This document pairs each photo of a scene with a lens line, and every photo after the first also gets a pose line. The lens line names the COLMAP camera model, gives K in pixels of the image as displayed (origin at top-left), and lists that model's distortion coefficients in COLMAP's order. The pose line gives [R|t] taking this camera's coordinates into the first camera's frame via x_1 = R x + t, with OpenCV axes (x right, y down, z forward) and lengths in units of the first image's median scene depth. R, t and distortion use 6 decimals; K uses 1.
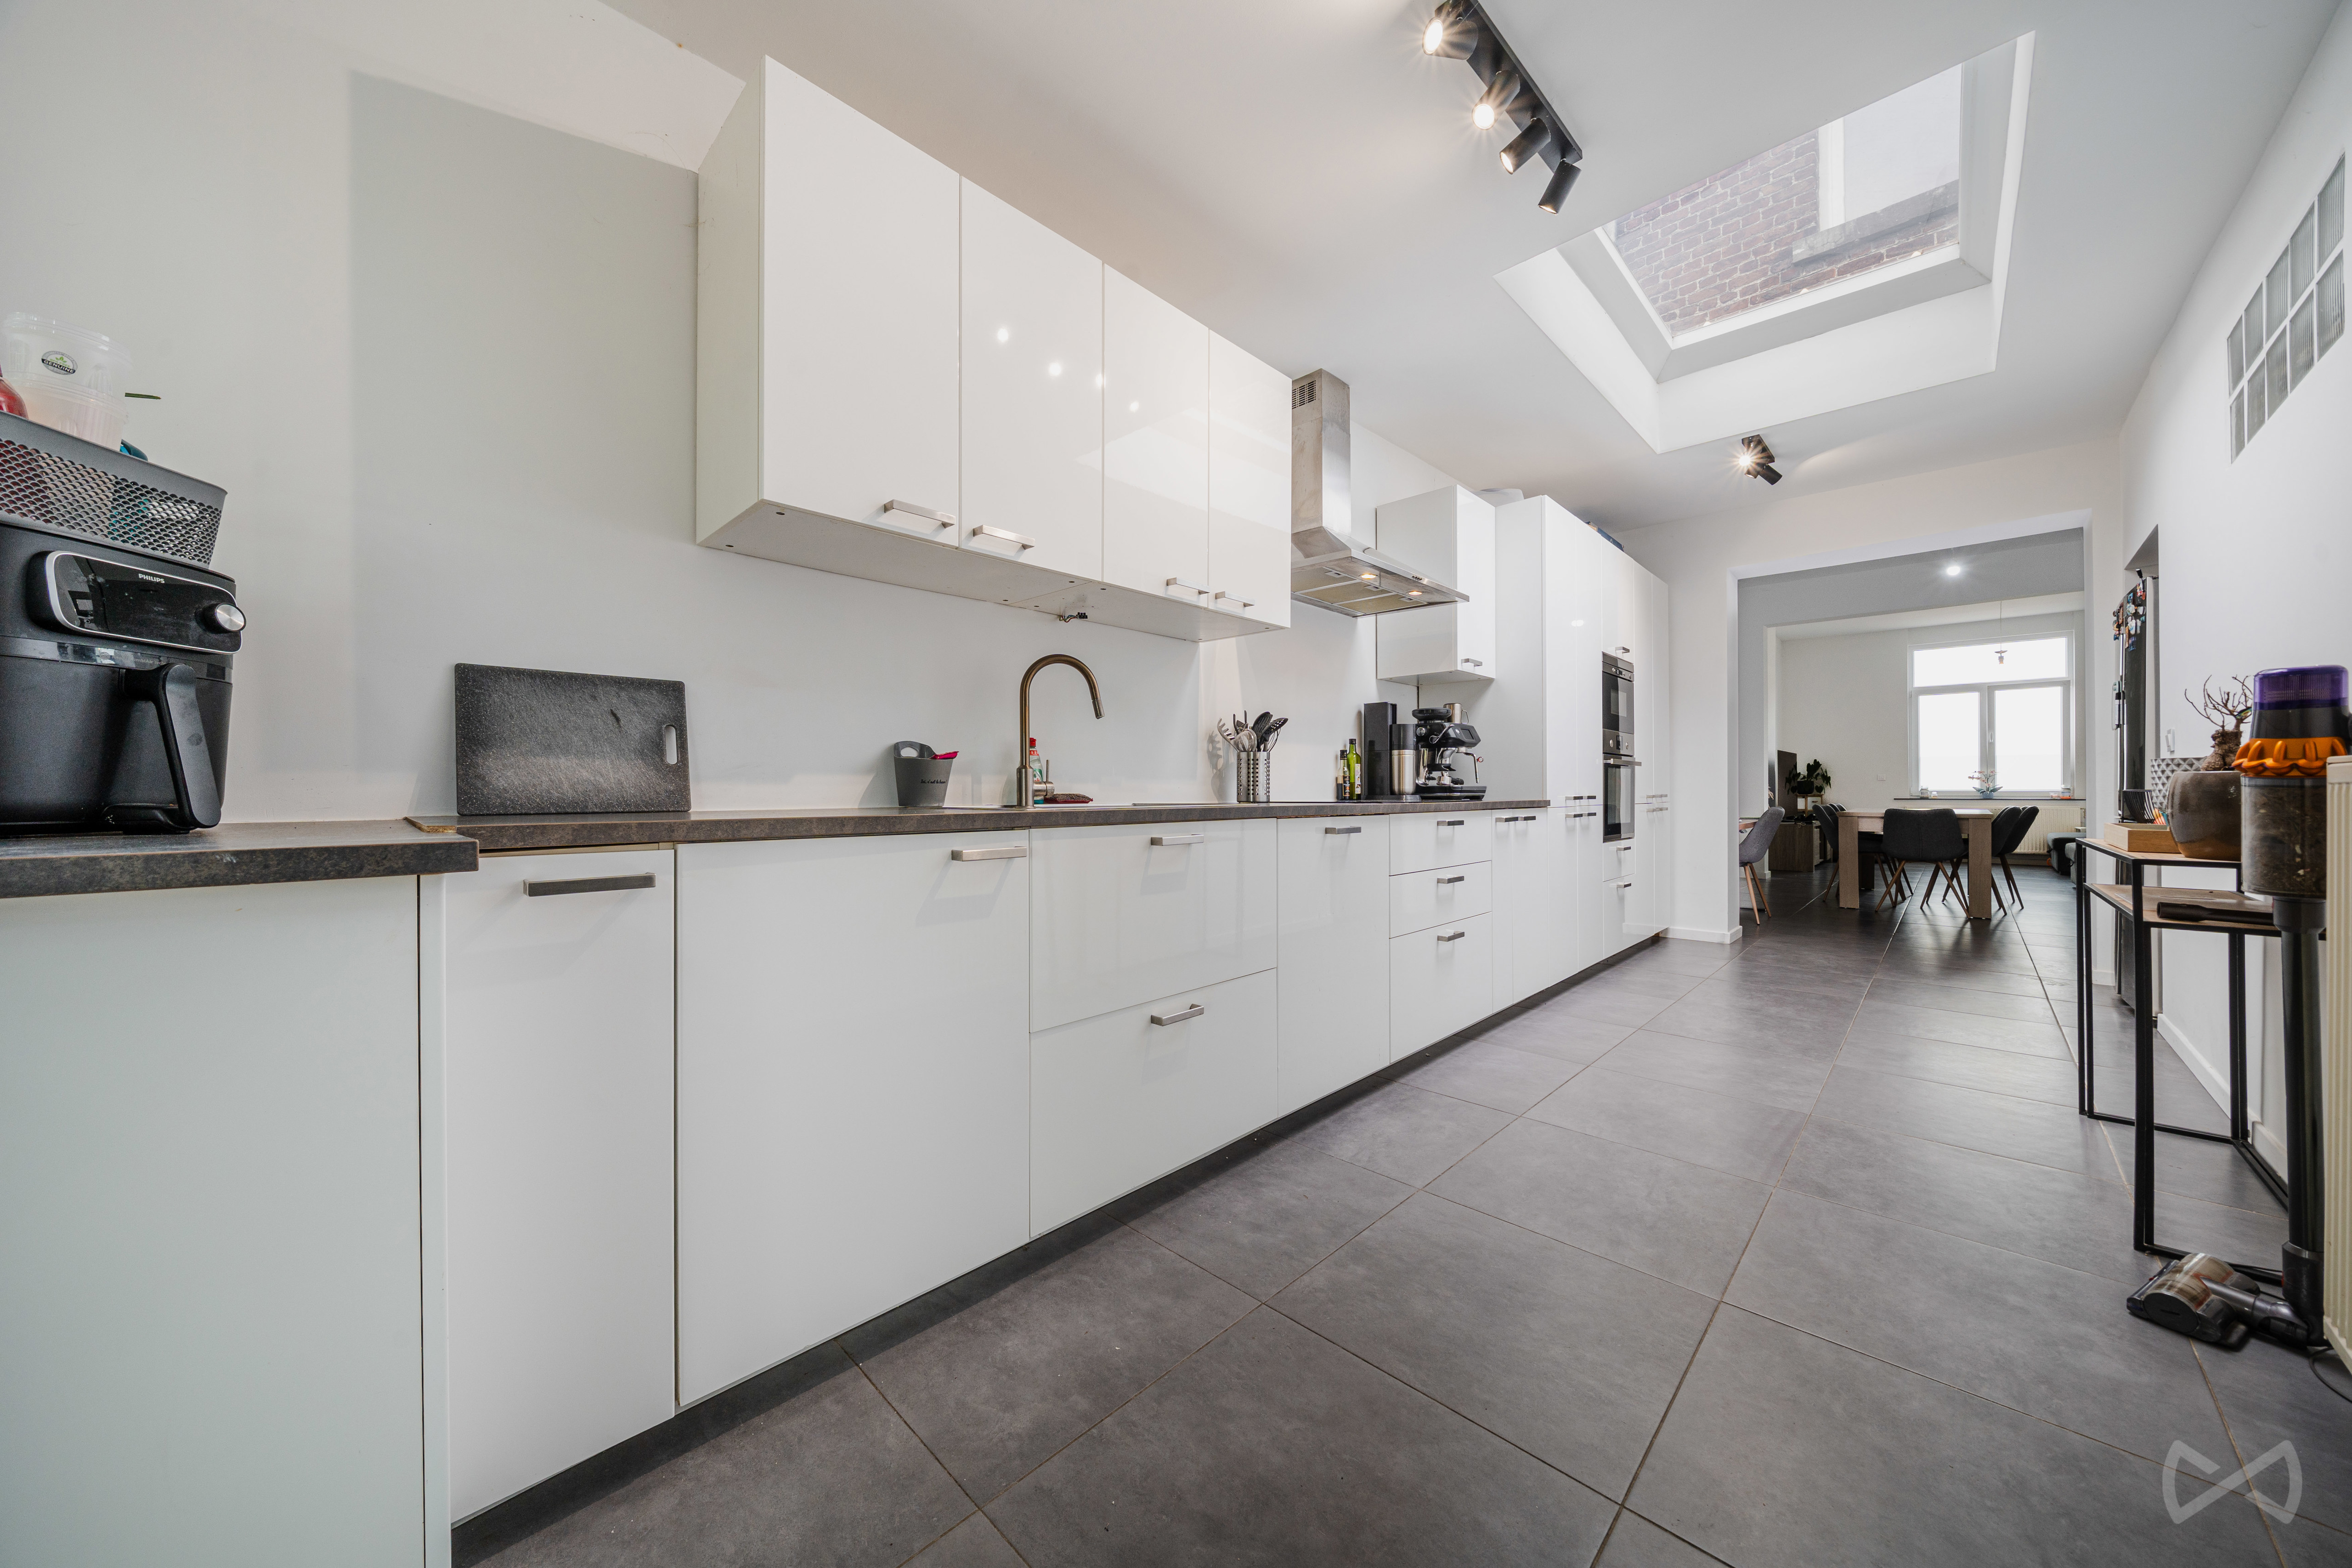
lens RADIAL K [[801.1, 0, 1172.1], [0, 801.1, 783.6], [0, 0, 1]] dist [0.001715, 0.000134]
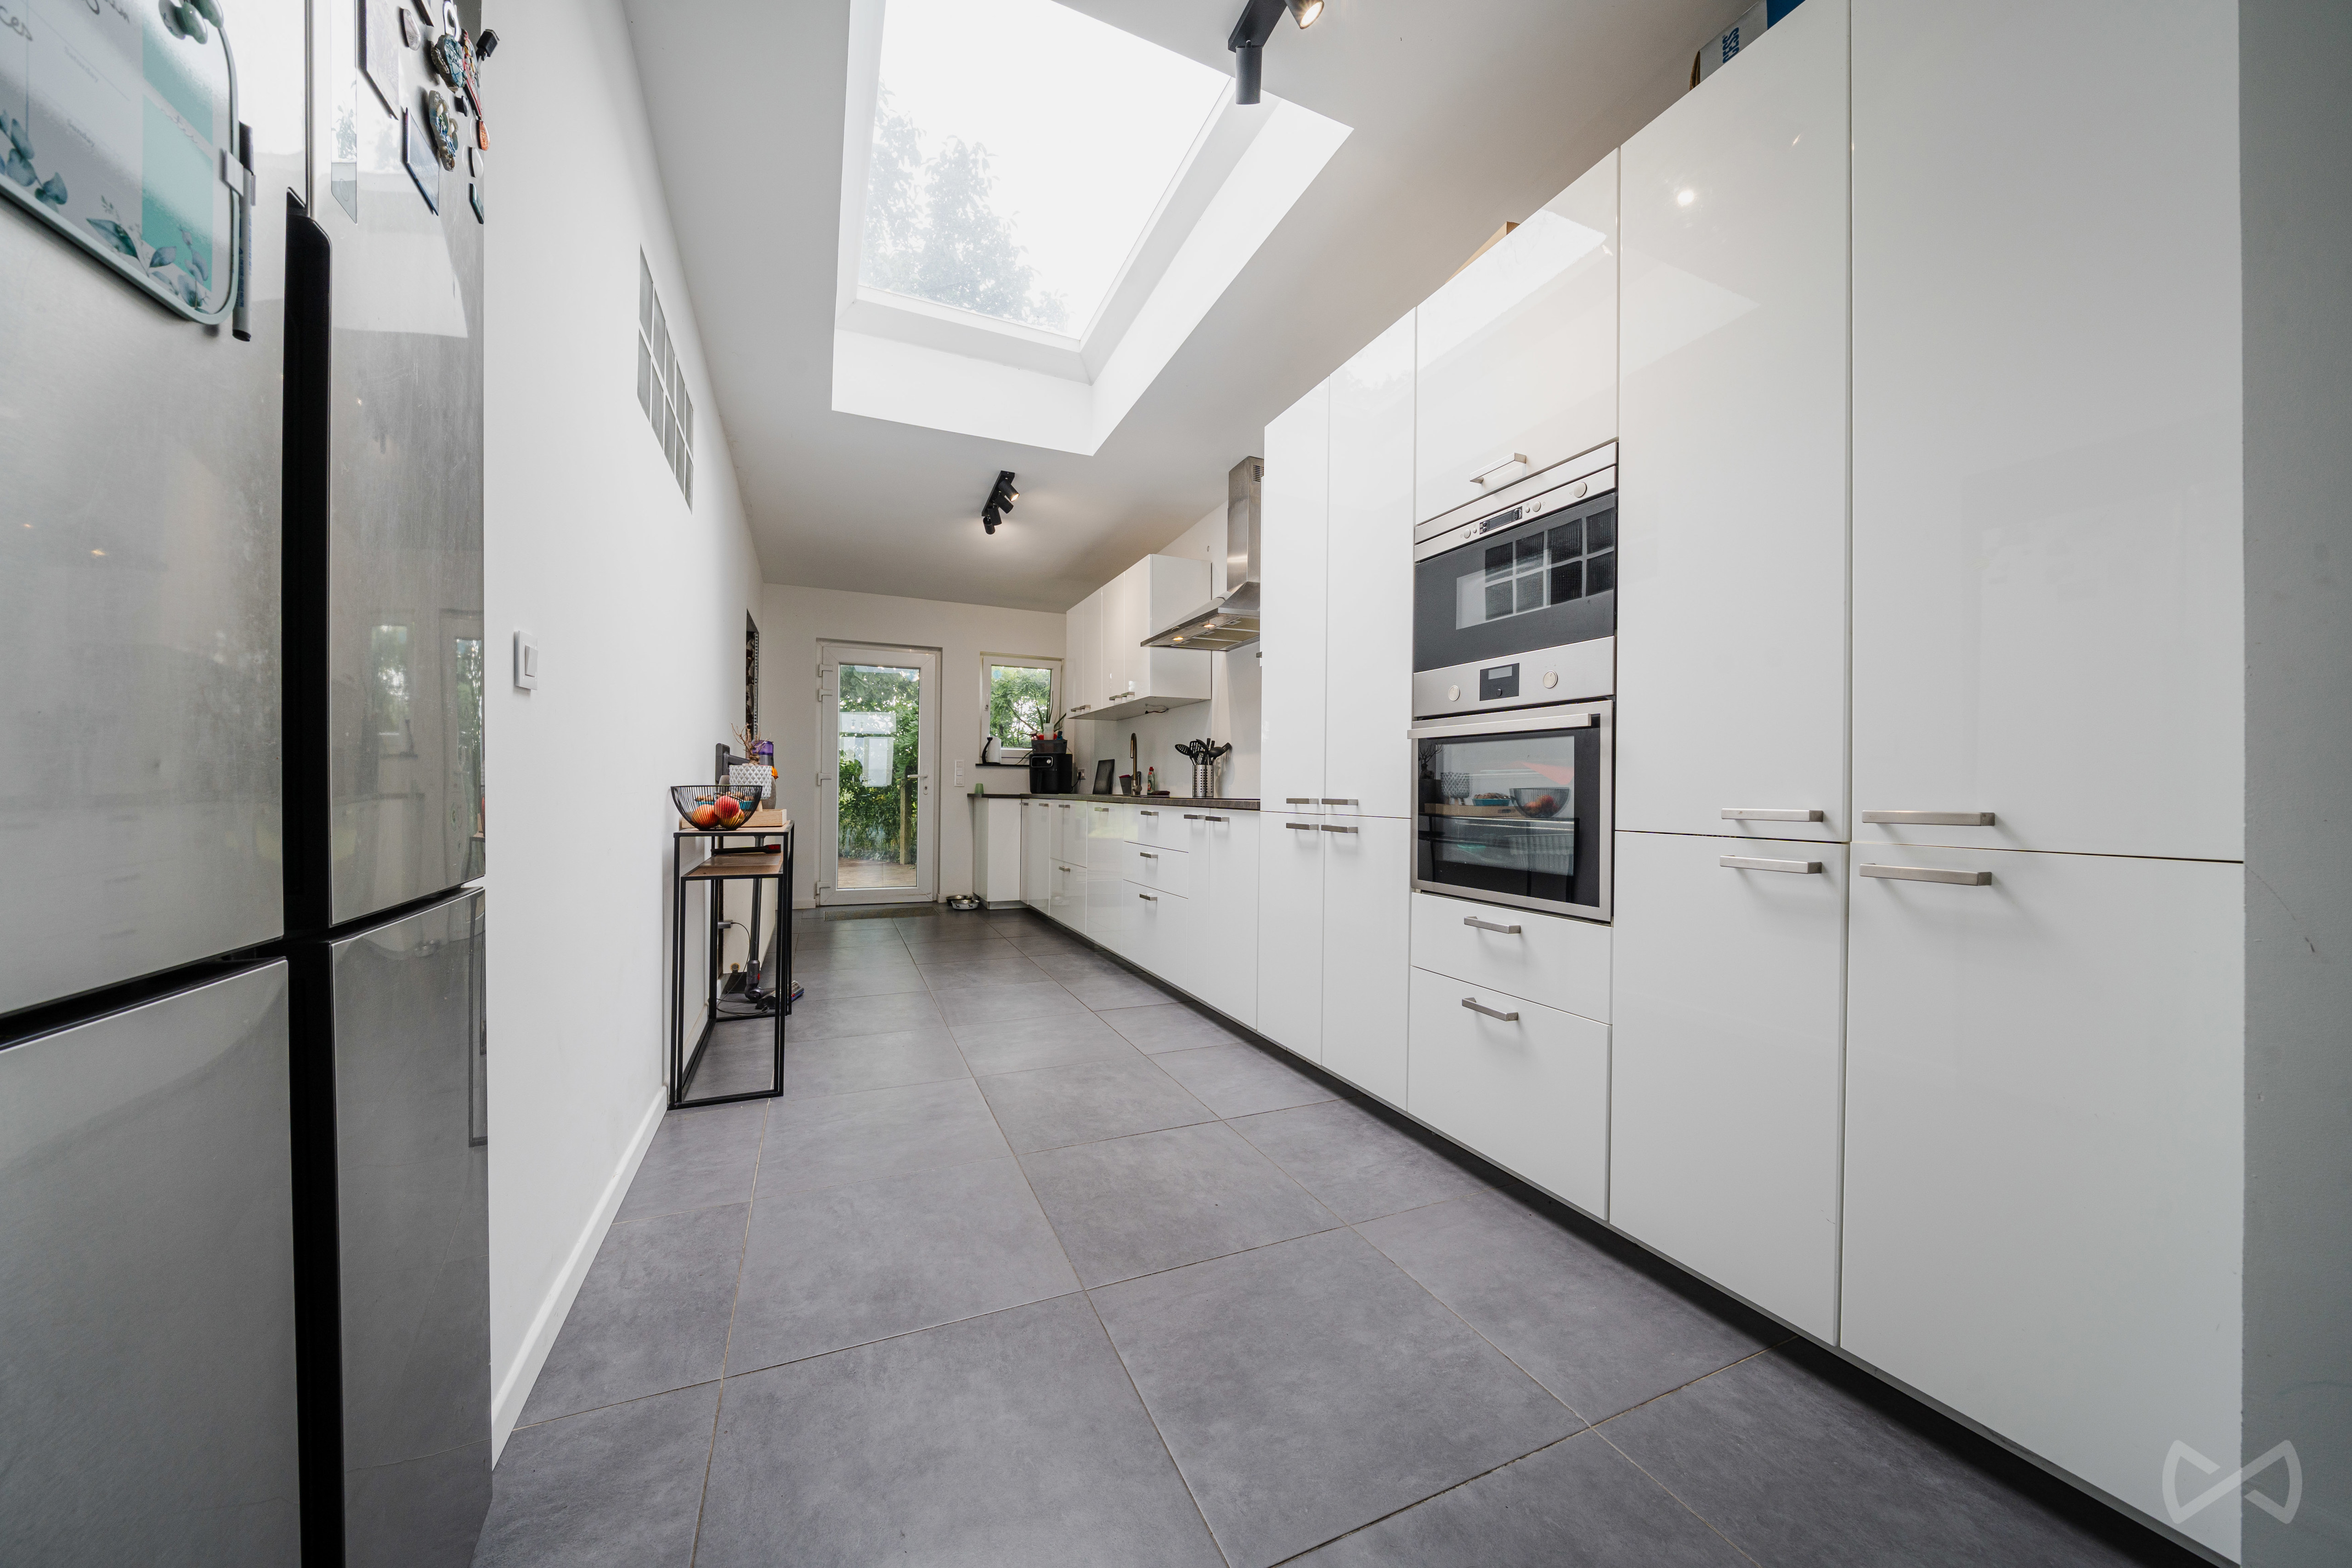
lens RADIAL K [[801.1, 0, 1175.7], [0, 801.1, 790.6], [0, 0, 1]] dist [0.001715, 0.000134]
pose [[-0.364614, -0.004560, -0.931148, 2.418151], [-0.002584, 0.999989, -0.003885, 0.023208], [0.931155, 0.000989, -0.364622, 2.339037]]
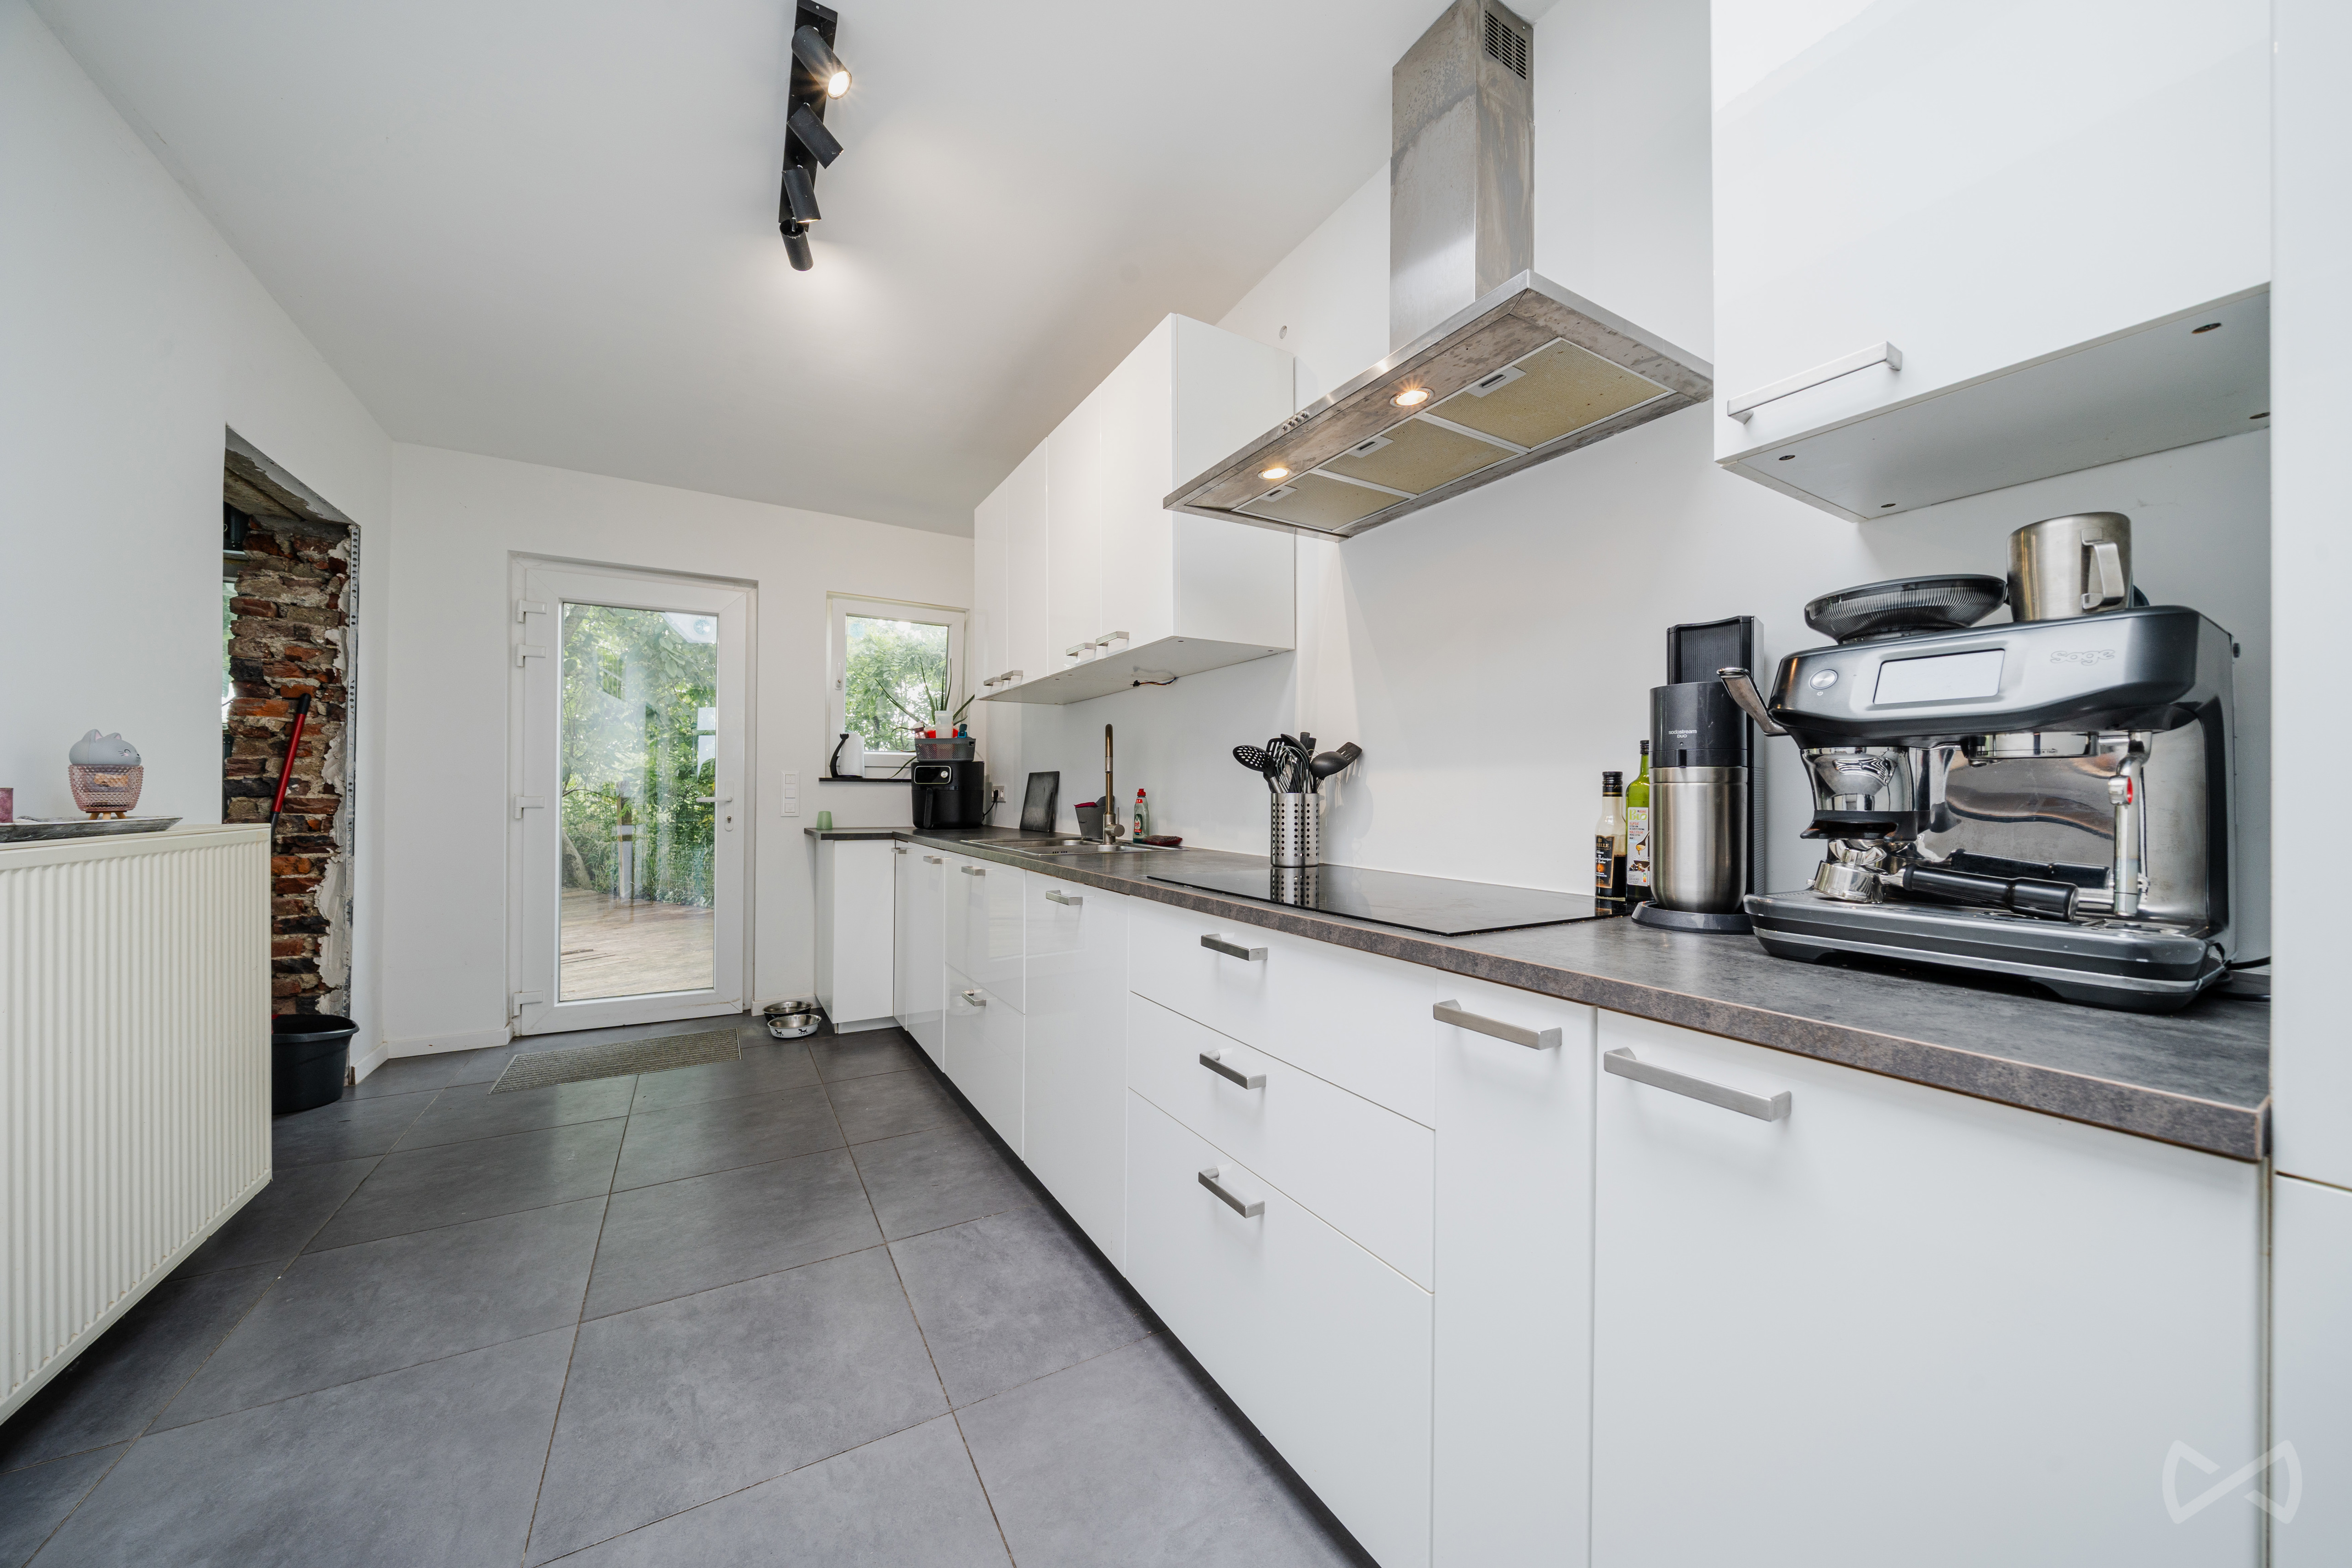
lens RADIAL K [[801.1, 0, 1162.0], [0, 801.1, 793.5], [0, 0, 1]] dist [0.001715, 0.000134]
pose [[-0.270816, -0.002833, -0.962627, 1.229749], [0.001170, 0.999994, -0.003272, -0.057840], [0.962631, -0.002012, -0.270811, 1.664379]]
